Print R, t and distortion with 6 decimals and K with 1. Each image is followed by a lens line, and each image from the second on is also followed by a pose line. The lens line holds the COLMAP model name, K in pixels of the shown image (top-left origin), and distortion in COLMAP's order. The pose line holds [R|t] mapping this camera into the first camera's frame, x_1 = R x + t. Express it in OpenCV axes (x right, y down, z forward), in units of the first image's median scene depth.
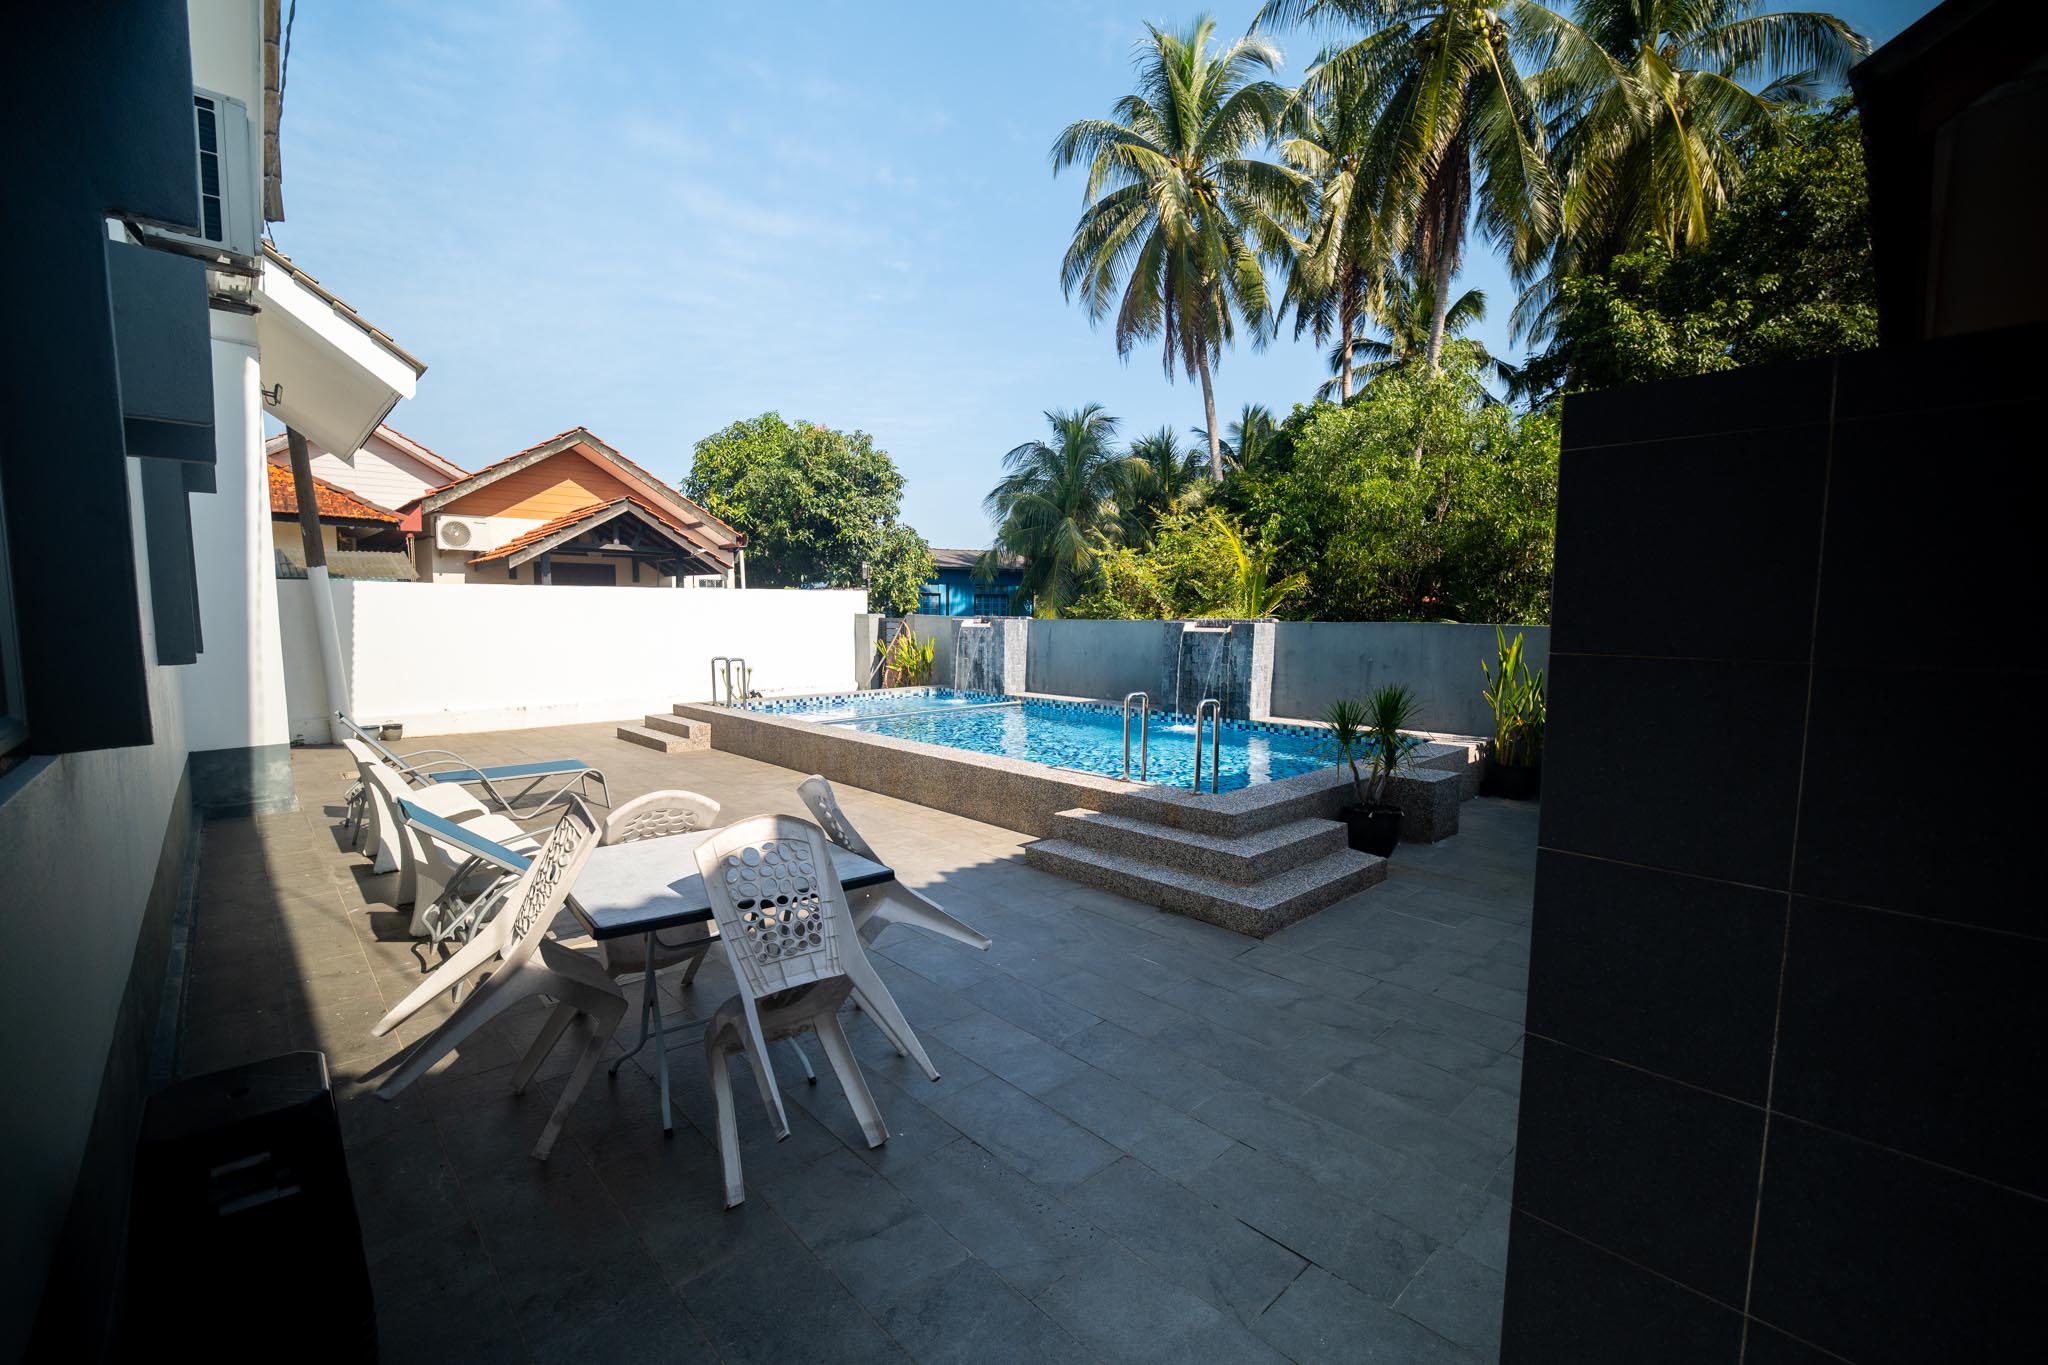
lens RADIAL K [[851.6, 0, 1015.6], [0, 851.6, 683.5], [0, 0, 1]] dist [-0.012994, 0.000522]
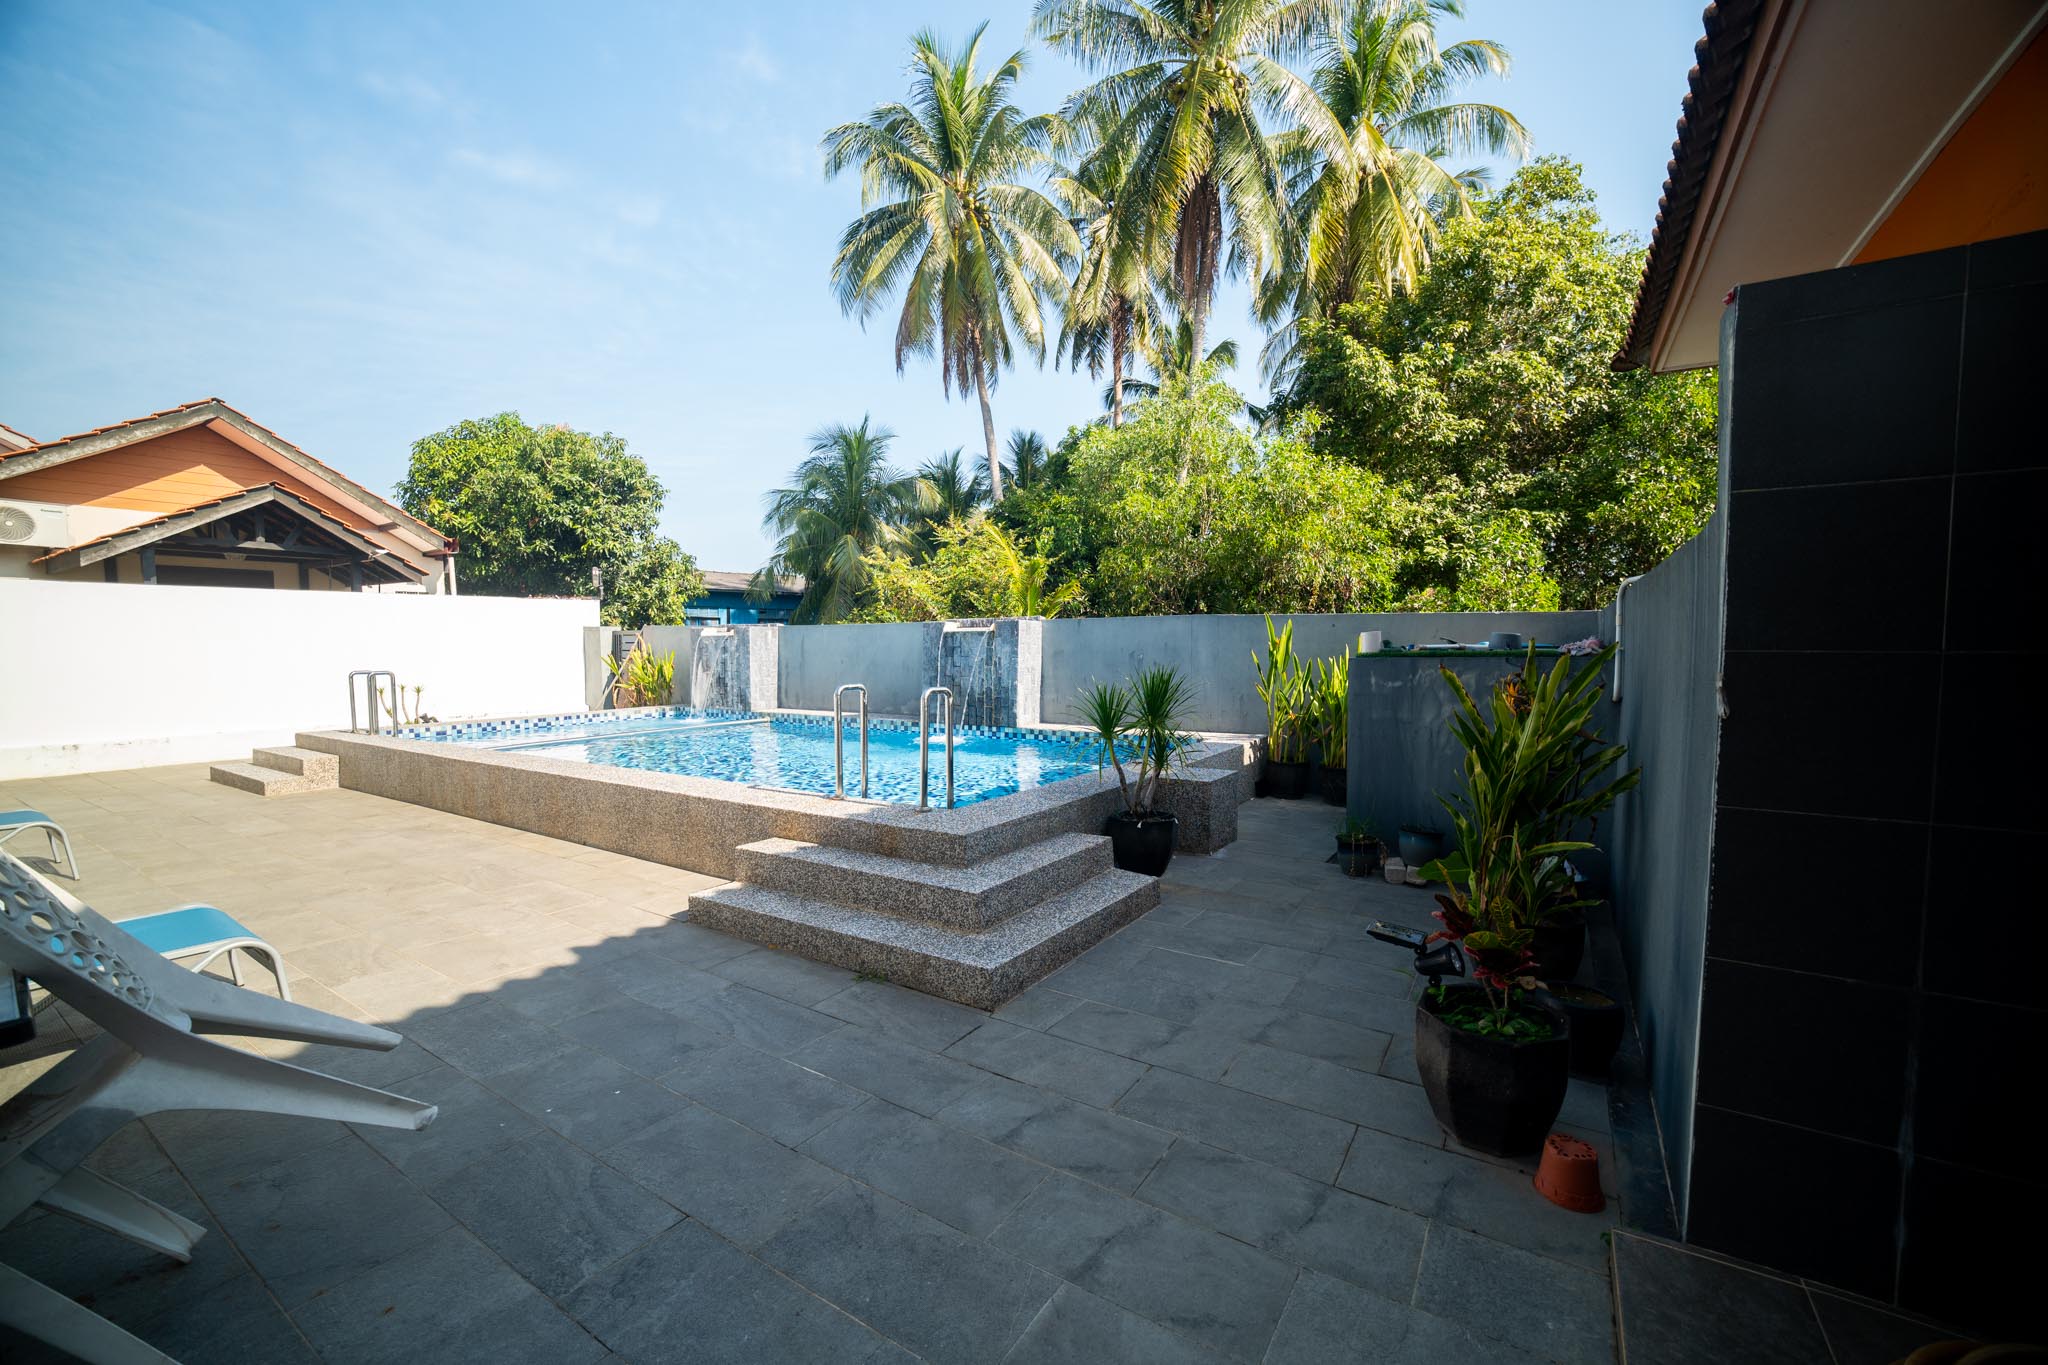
lens RADIAL K [[821.6, 0, 1011.5], [0, 821.6, 689.3], [0, 0, 1]] dist [-0.010533, 0.000318]
pose [[0.973833, -0.021028, 0.226289, 0.046711], [0.027665, 0.999274, -0.026199, 0.016021], [-0.225574, 0.031774, 0.973708, 0.097412]]
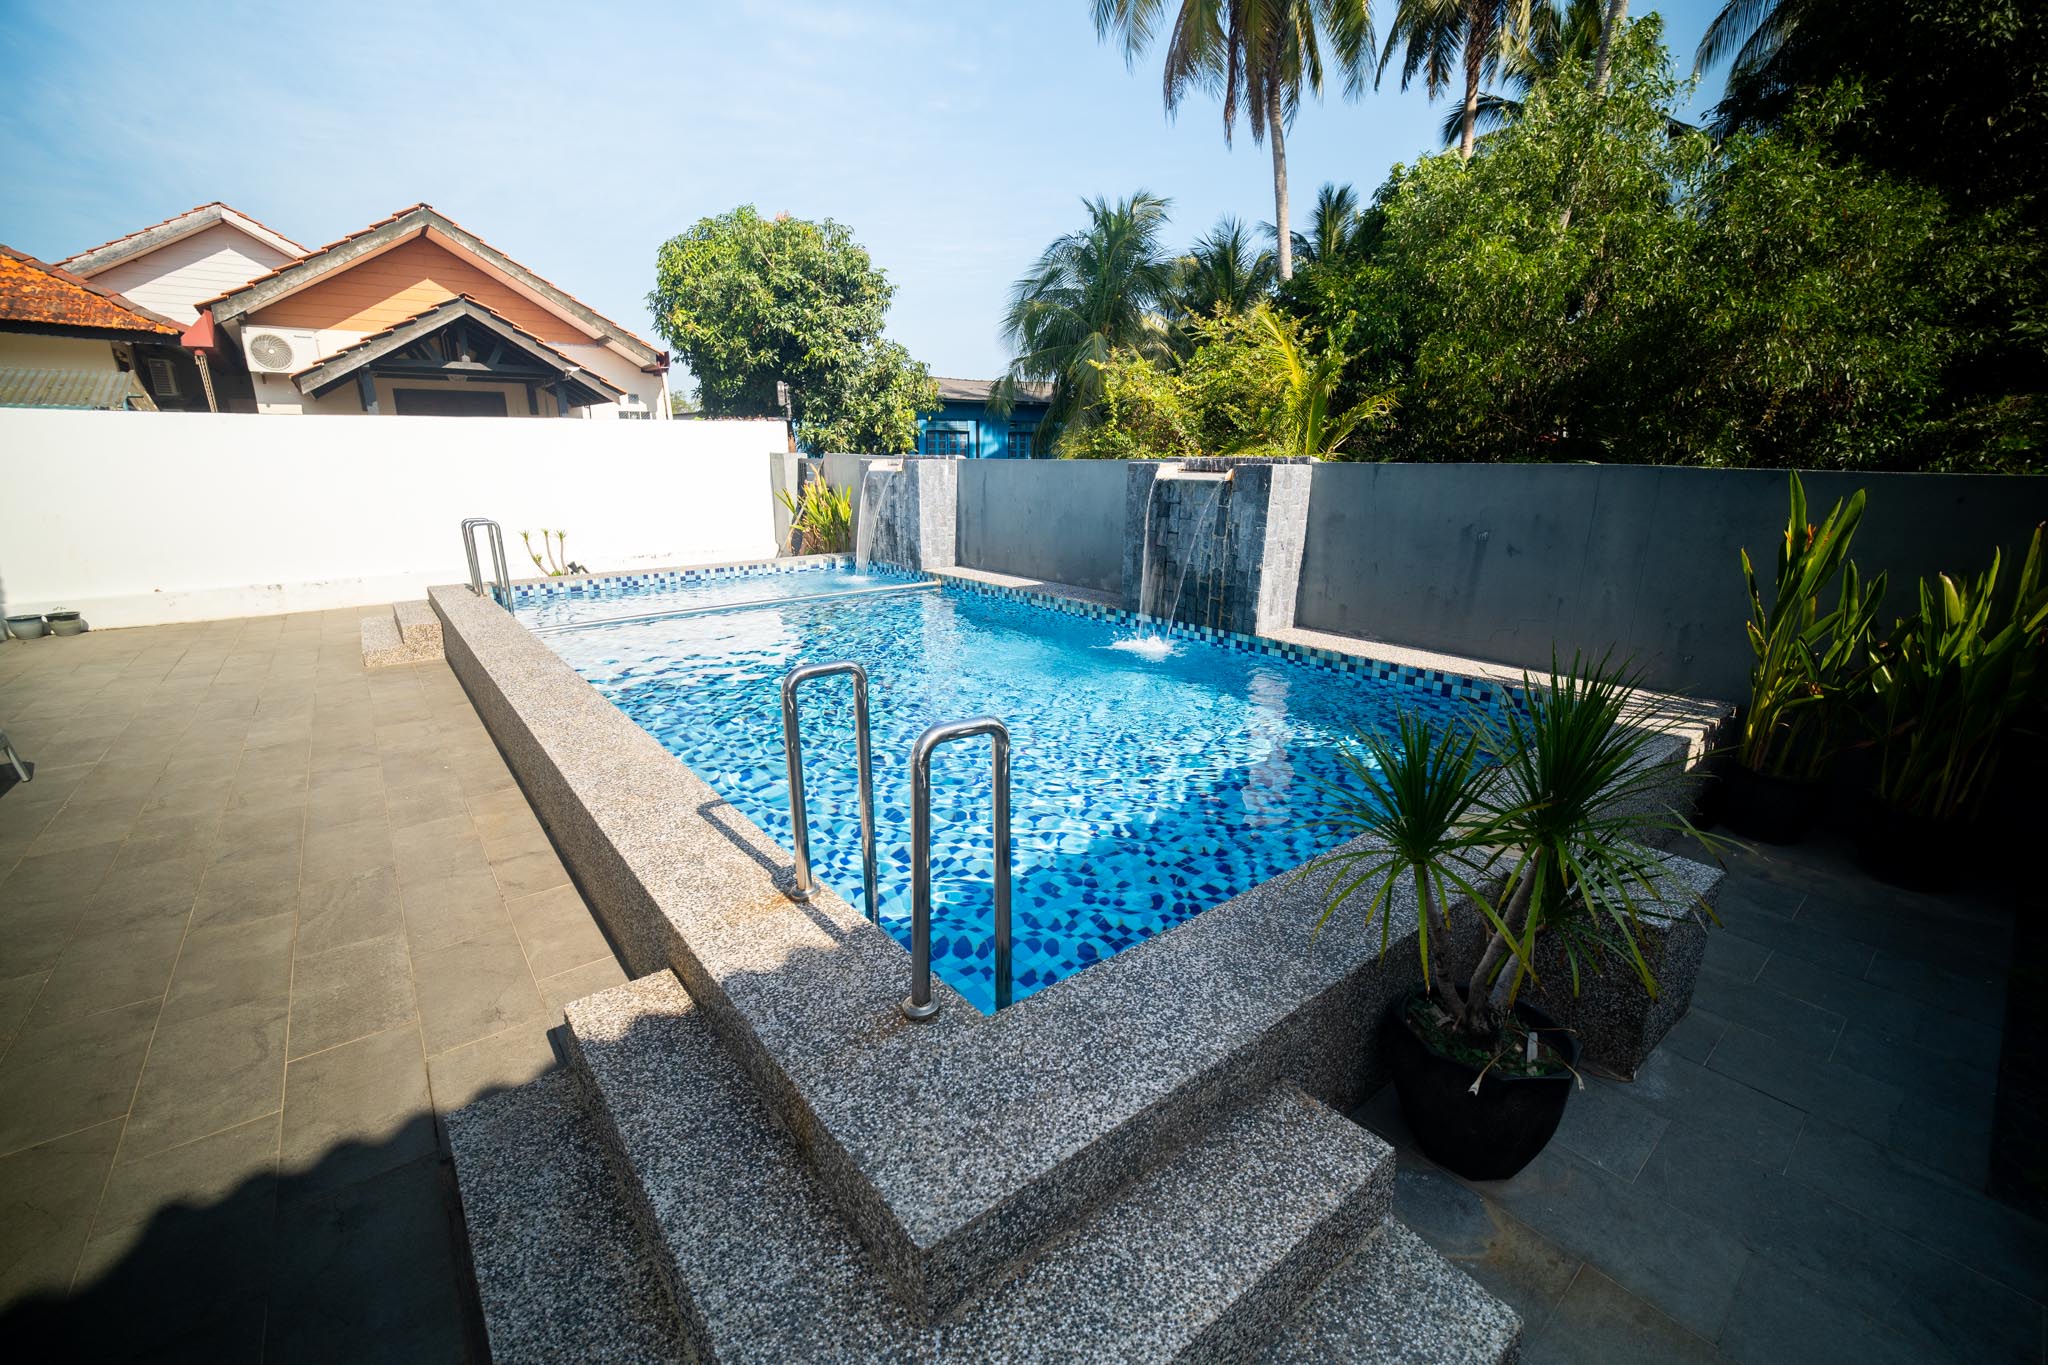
lens RADIAL K [[824.5, 0, 1024.0], [0, 824.5, 682.5], [0, 0, 1]] dist [-0.013644, 0.000379]
pose [[0.996774, 0.019327, -0.077897, 0.102195], [-0.004563, 0.982651, 0.185407, -0.018556], [0.080129, -0.184454, 0.979569, 0.270642]]
